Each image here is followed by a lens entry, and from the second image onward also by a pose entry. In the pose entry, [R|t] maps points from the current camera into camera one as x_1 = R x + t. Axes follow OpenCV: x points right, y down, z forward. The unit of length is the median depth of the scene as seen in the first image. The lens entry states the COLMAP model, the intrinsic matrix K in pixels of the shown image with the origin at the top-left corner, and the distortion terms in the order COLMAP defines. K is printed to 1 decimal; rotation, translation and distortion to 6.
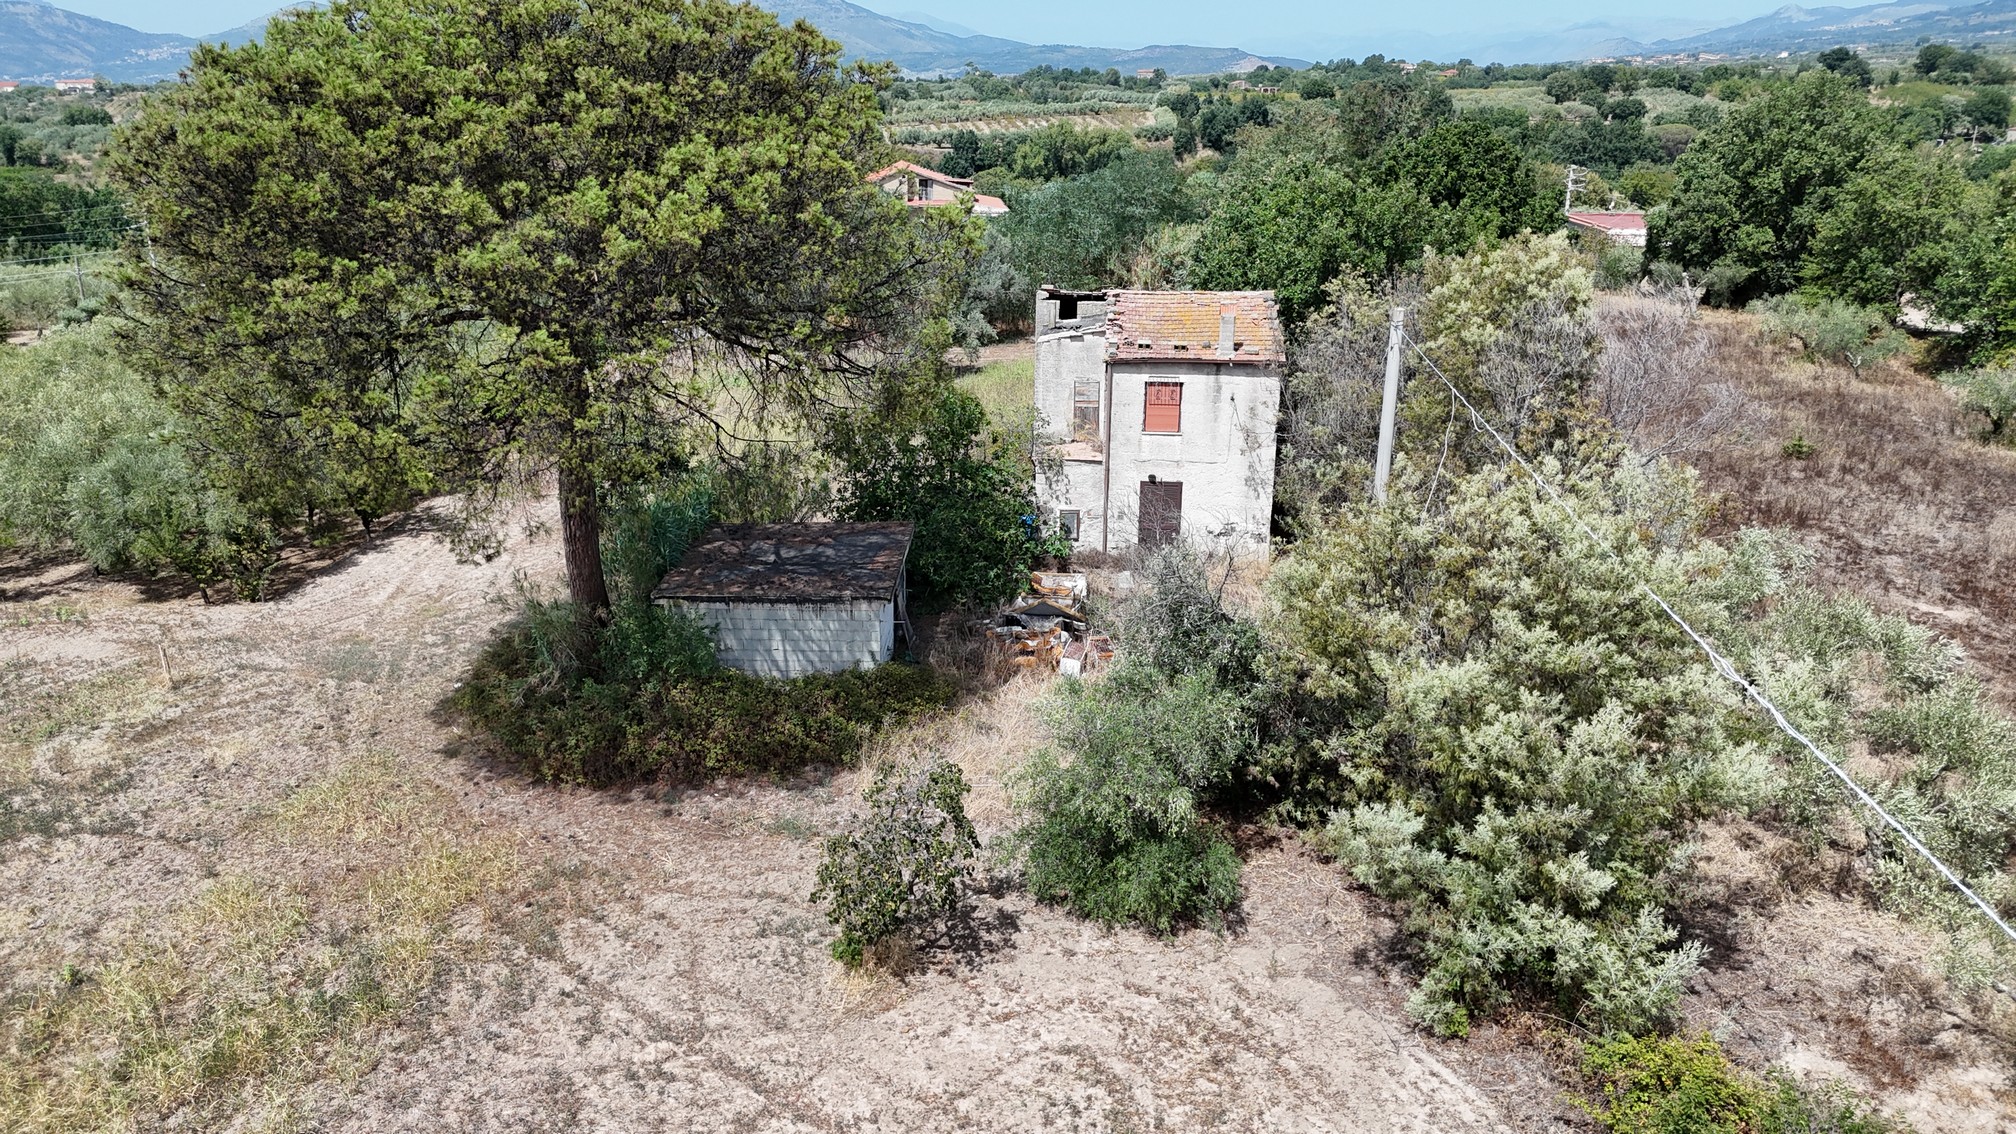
lens RADIAL K [[1497.1, 0, 996.7], [0, 1497.1, 566.2], [0, 0, 1]] dist [0.082956, -0.117601]
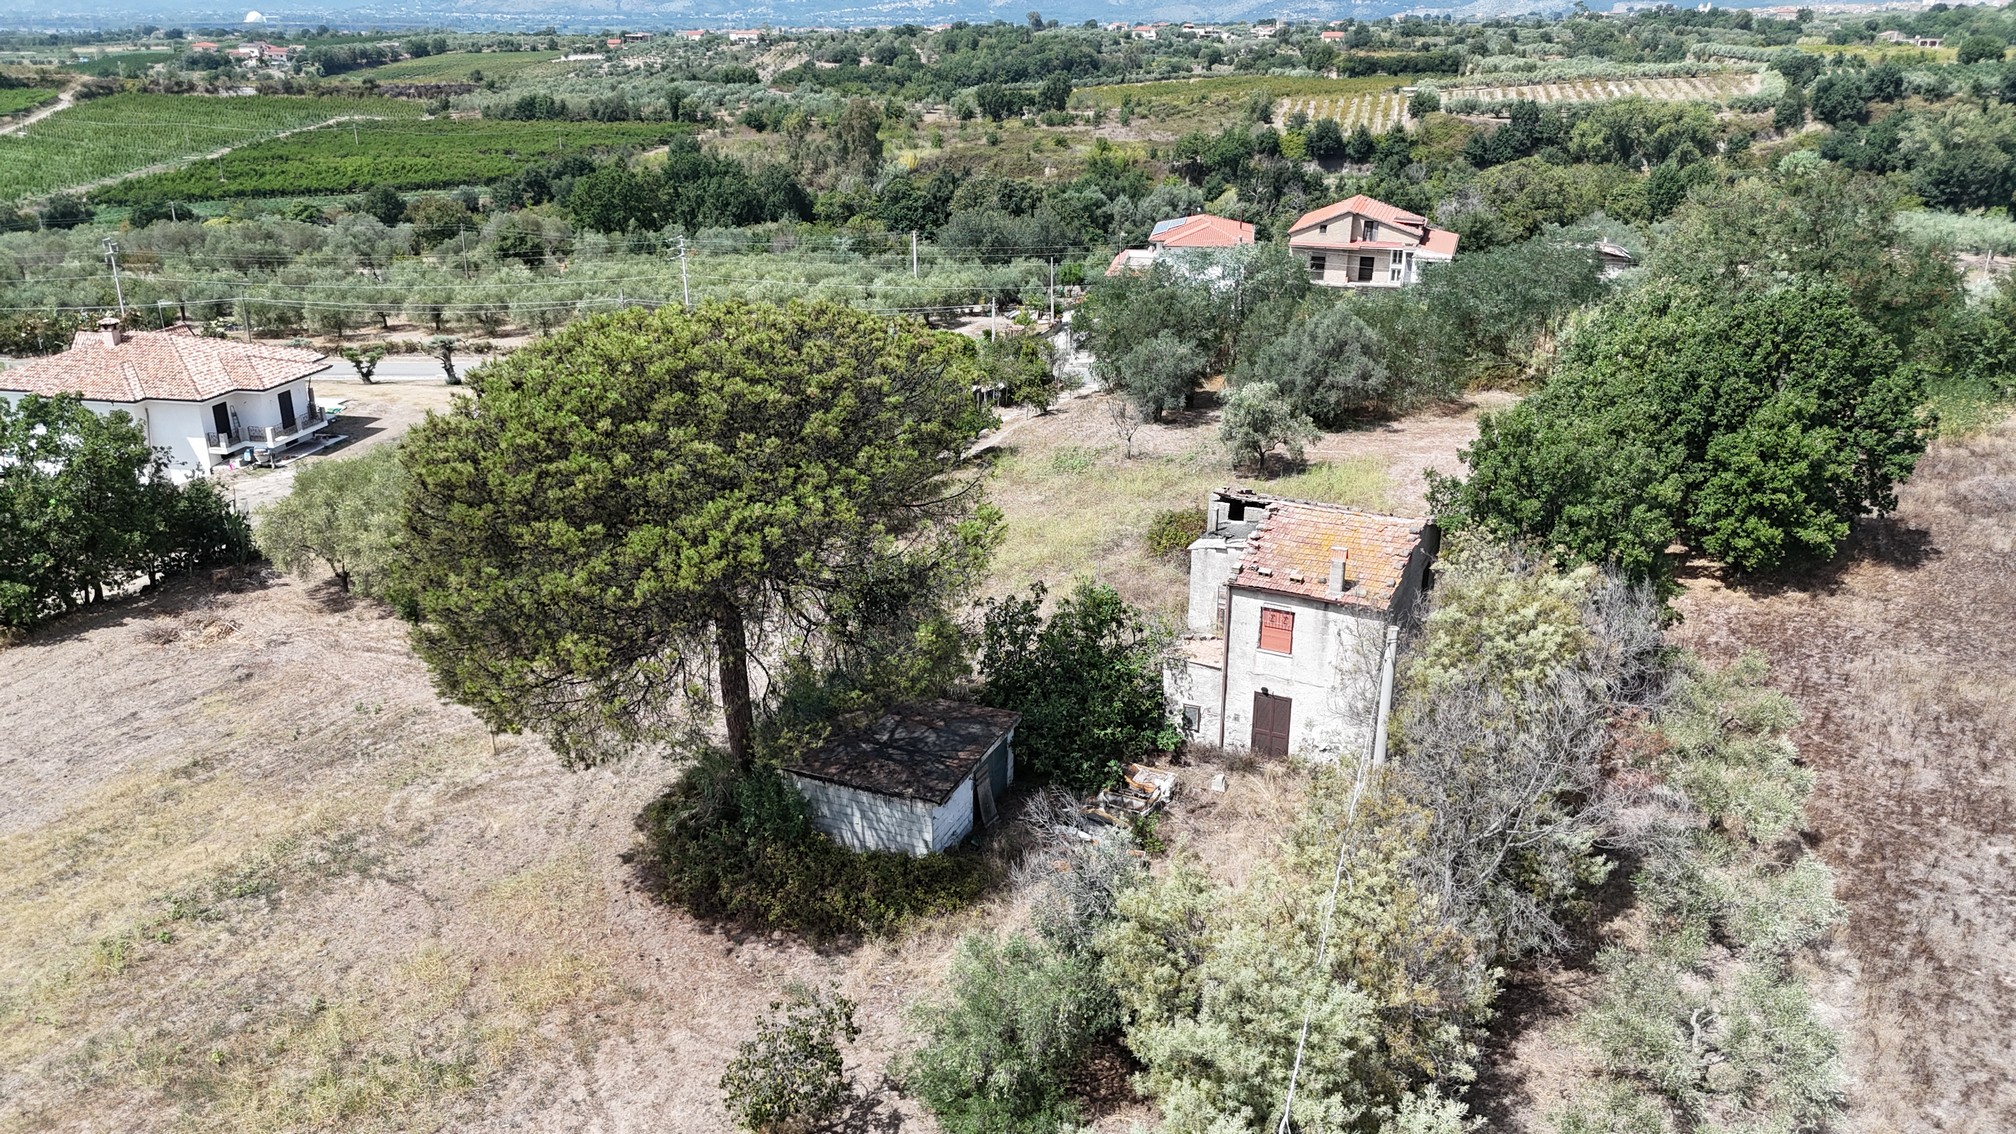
lens RADIAL K [[1497.1, 0, 996.7], [0, 1497.1, 566.2], [0, 0, 1]] dist [0.082956, -0.117601]
pose [[0.925124, 0.125452, -0.358340, 0.304965], [-0.106375, 0.991676, 0.072551, -0.208010], [0.364458, -0.029001, 0.930768, -0.090654]]
